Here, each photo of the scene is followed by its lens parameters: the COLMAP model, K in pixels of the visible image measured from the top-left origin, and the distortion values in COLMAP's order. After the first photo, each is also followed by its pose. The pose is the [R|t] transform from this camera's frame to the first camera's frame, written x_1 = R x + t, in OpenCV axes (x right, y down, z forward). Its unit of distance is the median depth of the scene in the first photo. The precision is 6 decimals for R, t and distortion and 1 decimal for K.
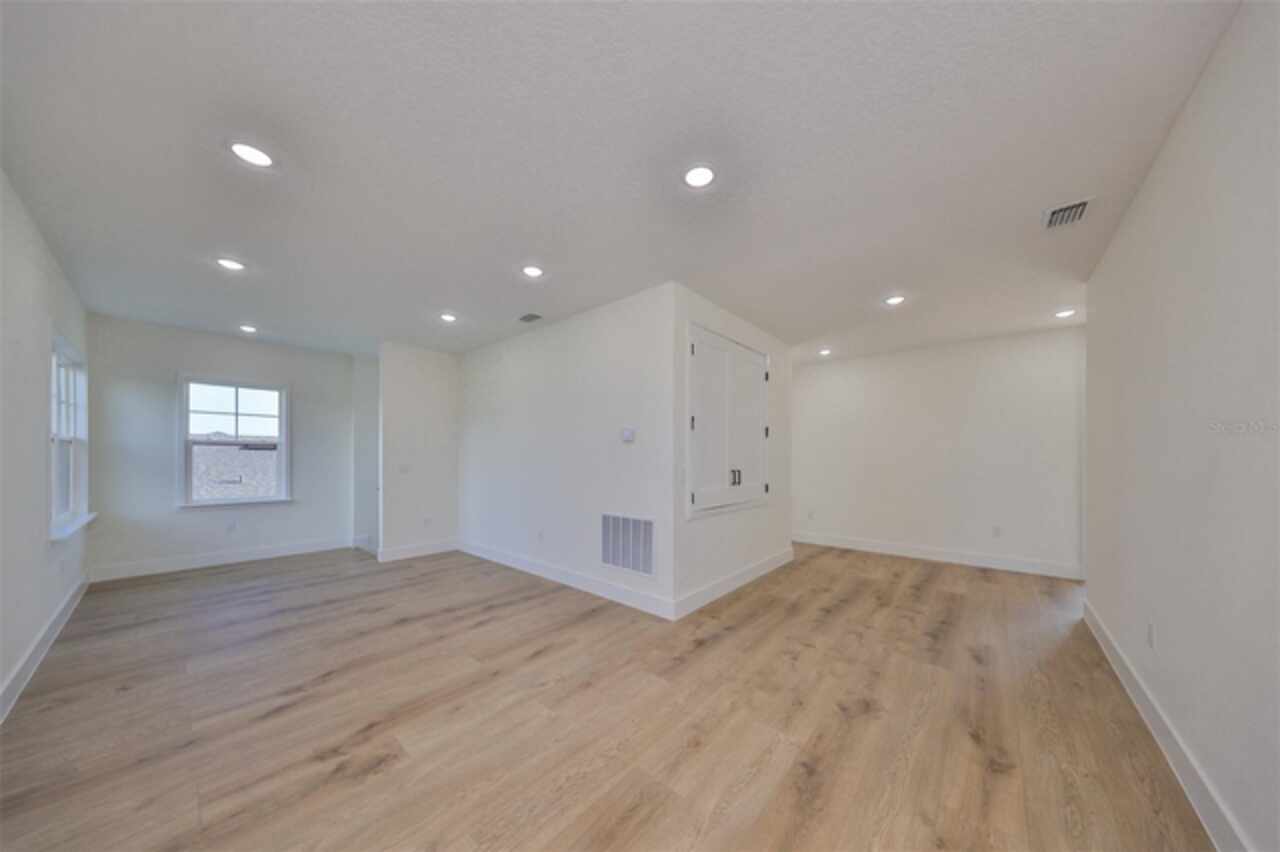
lens RADIAL K [[396.5, 0, 609.8], [0, 396.5, 461.4], [0, 0, 1]] dist [-0.003523, 0.000341]
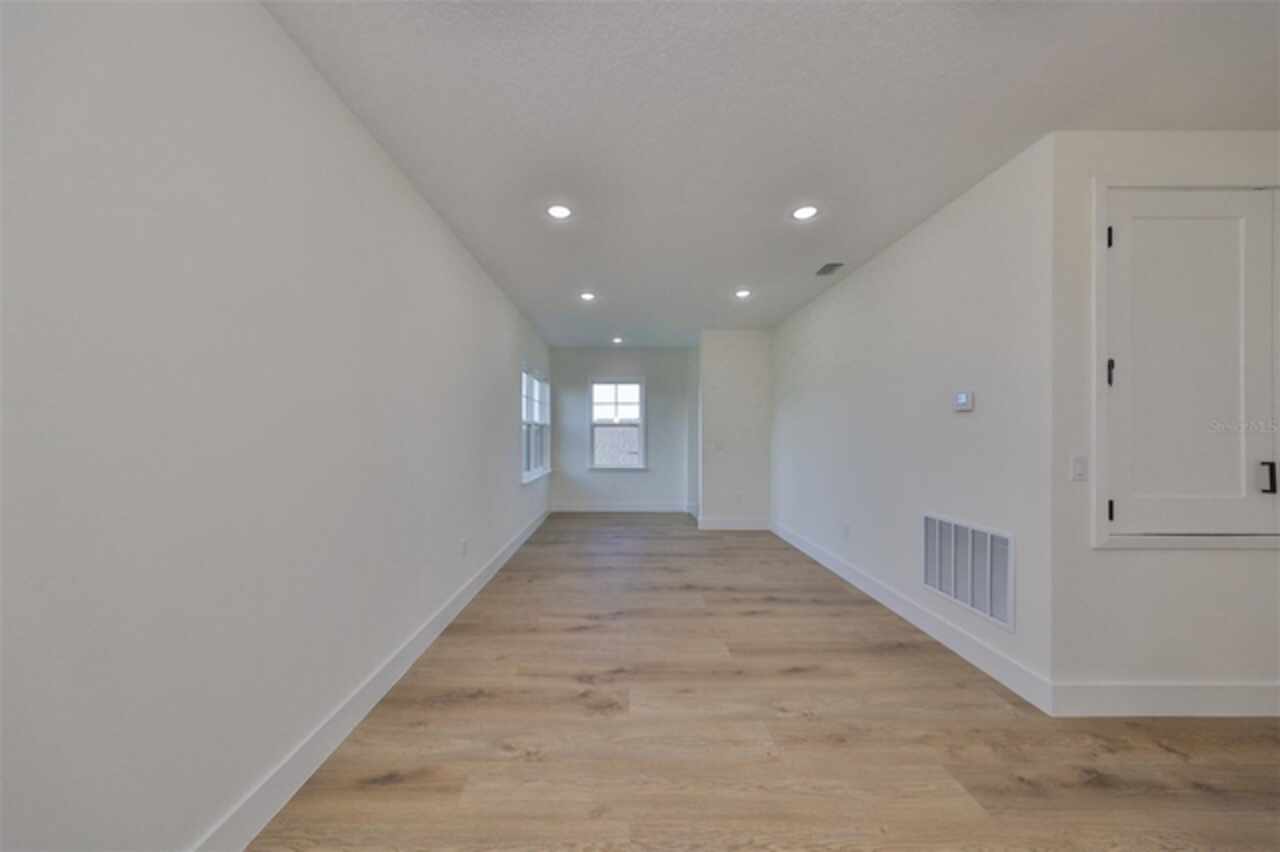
lens RADIAL K [[396.5, 0, 619.3], [0, 396.5, 440.3], [0, 0, 1]] dist [-0.003523, 0.000341]
pose [[0.685262, 0.008222, -0.728250, 0.136725], [-0.004813, 0.999966, 0.006761, -0.003402], [0.728281, -0.001128, 0.685278, 0.130206]]
